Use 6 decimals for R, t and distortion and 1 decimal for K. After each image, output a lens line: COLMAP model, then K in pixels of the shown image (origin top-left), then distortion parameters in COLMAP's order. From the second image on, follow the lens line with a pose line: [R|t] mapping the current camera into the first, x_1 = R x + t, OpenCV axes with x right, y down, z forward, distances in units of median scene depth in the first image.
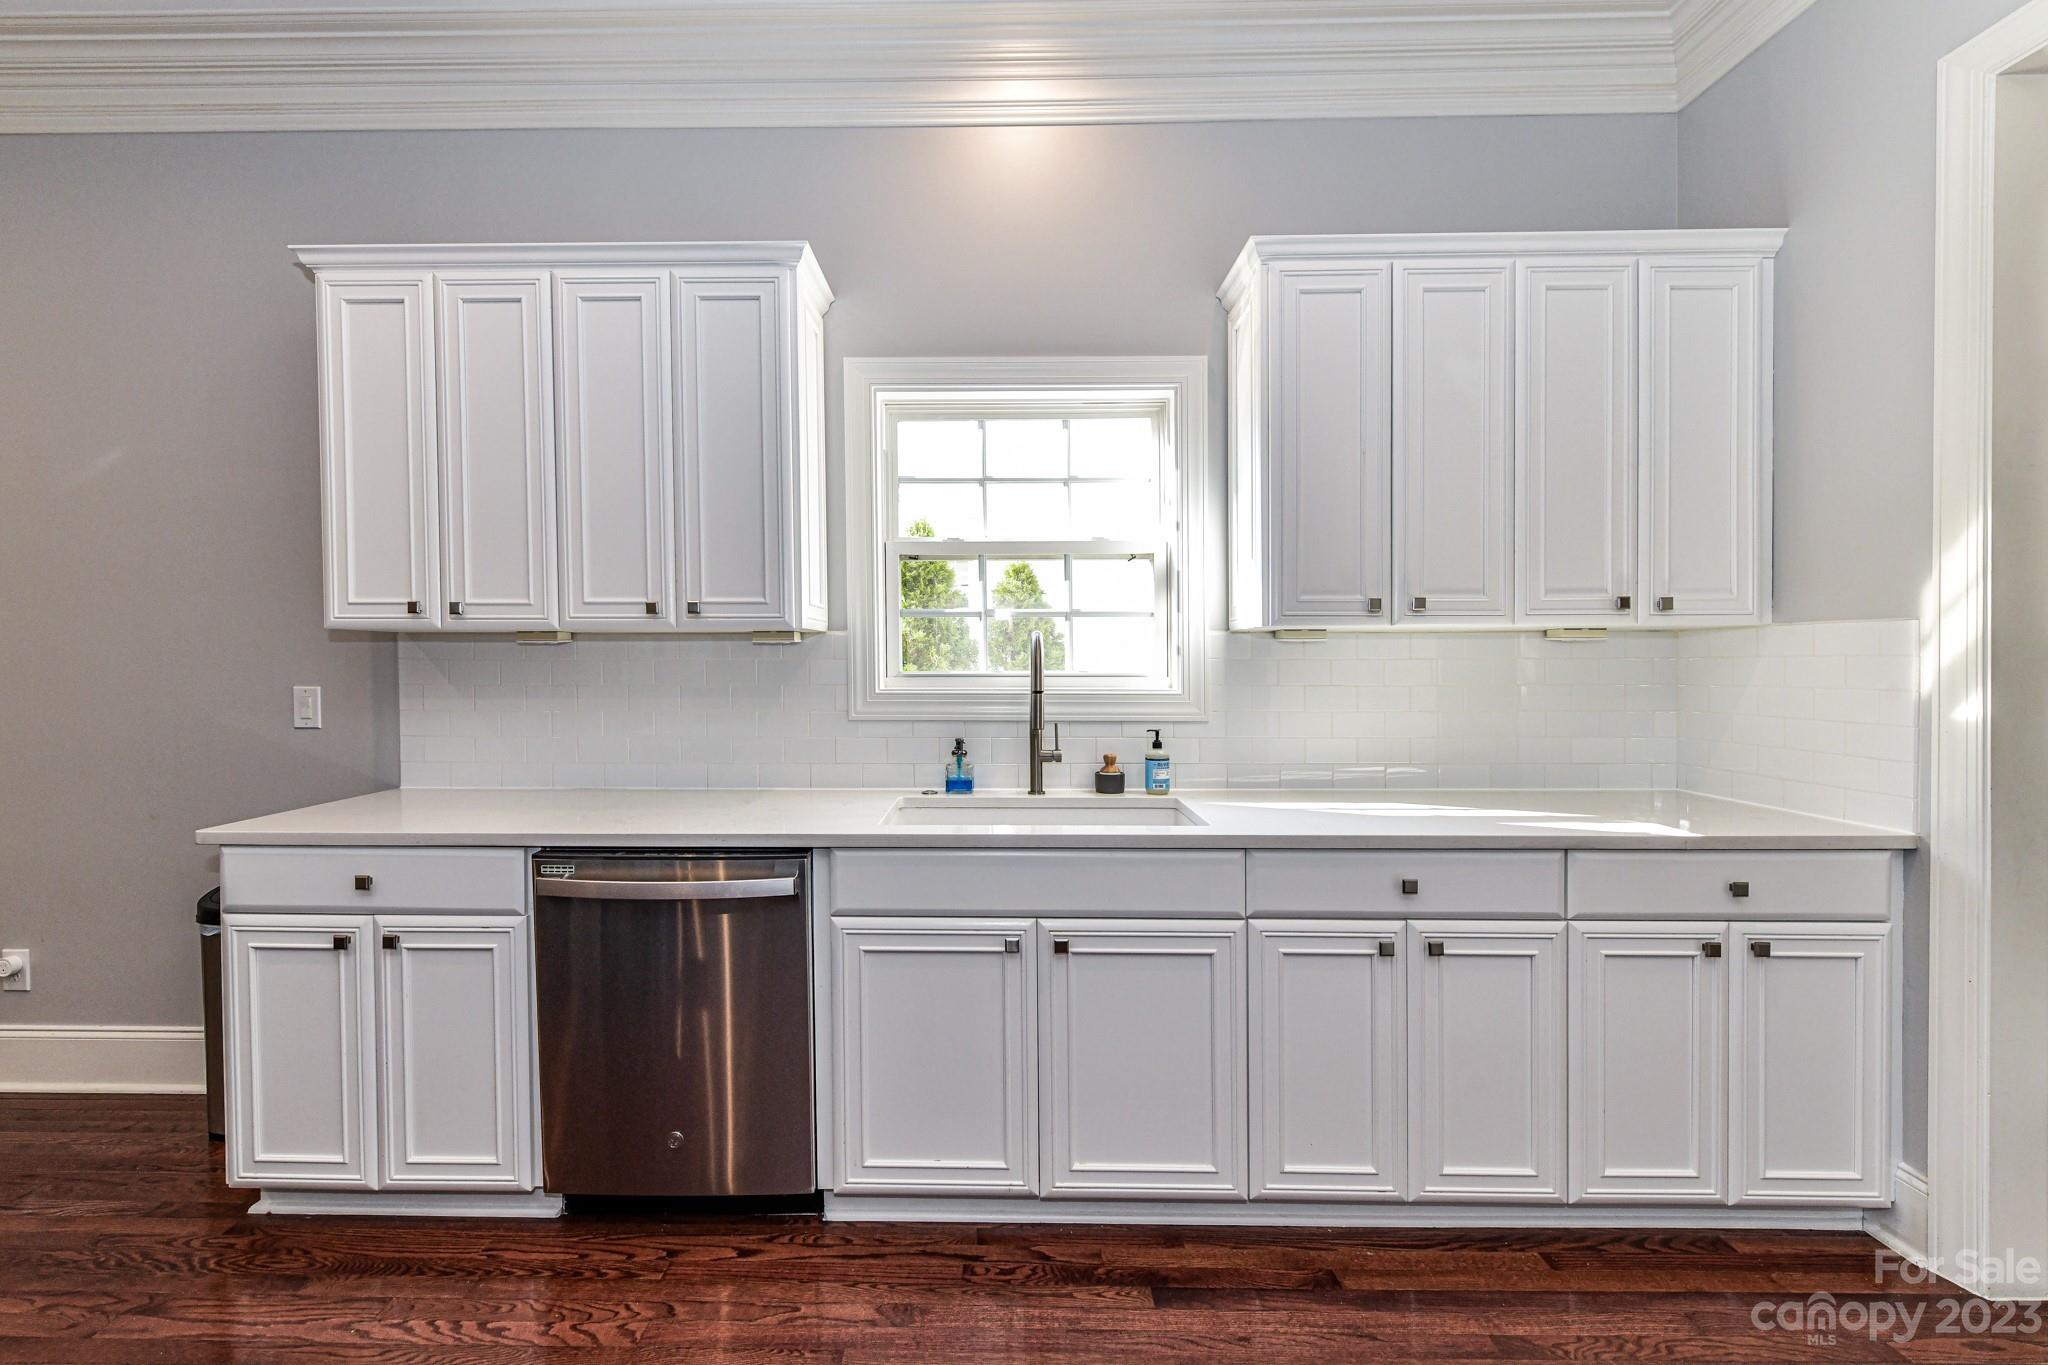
lens RADIAL K [[828.0, 0, 967.0], [0, 828.0, 682.0], [0, 0, 1]] dist [-0.002994, 0.000472]
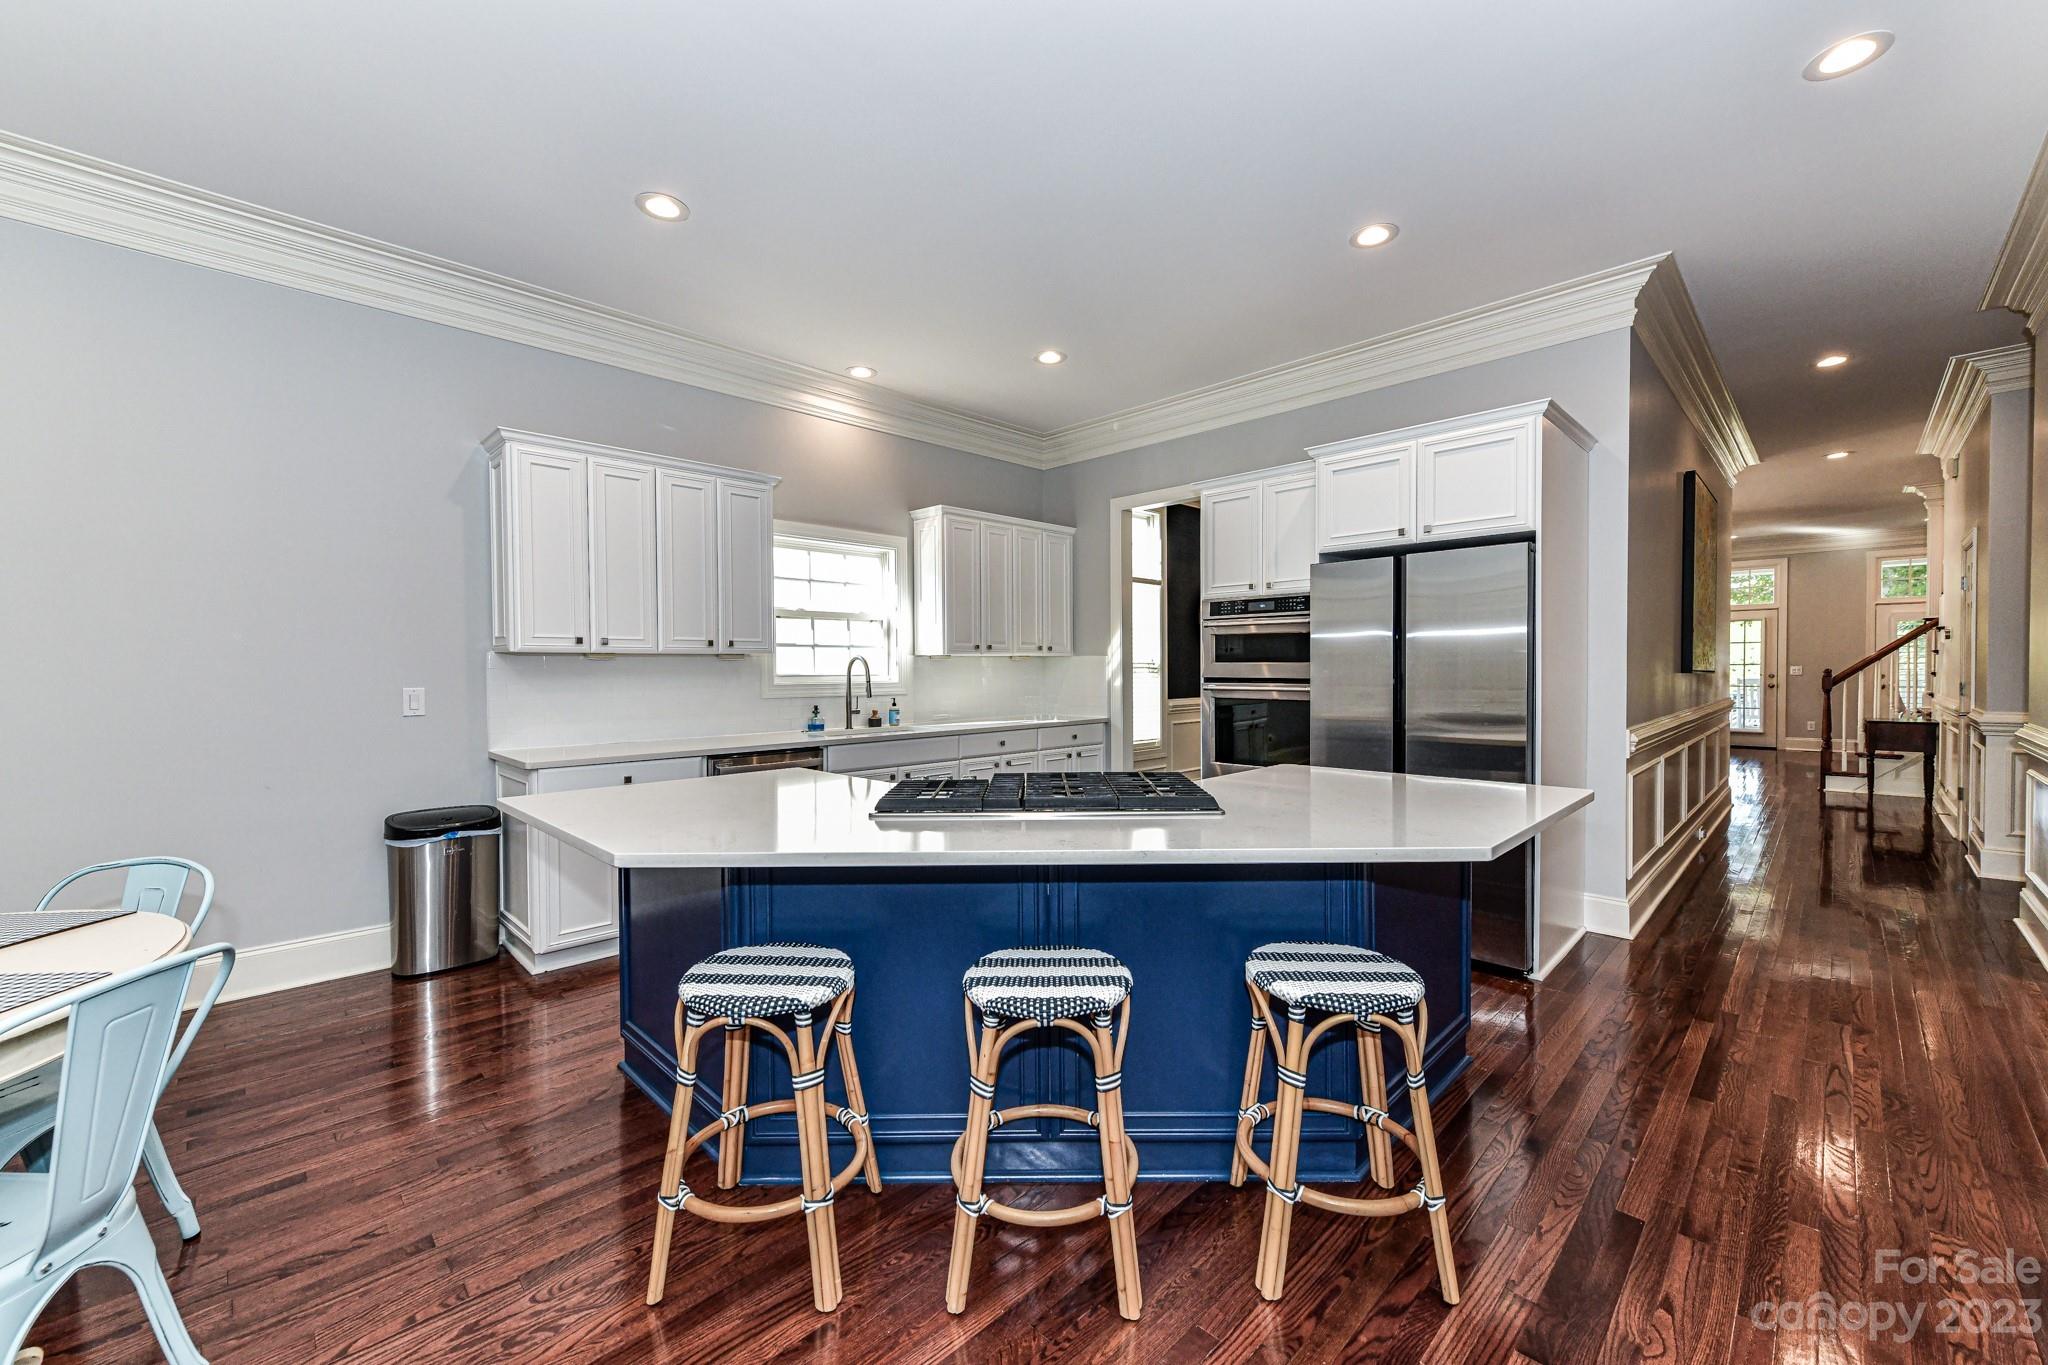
lens RADIAL K [[828.0, 0, 1025.0], [0, 828.0, 680.6], [0, 0, 1]] dist [-0.002994, 0.000472]
pose [[0.695511, -0.012620, 0.718404, -1.168911], [0.014915, 0.999884, 0.003125, 0.007163], [-0.718360, 0.008541, 0.695619, -0.863204]]
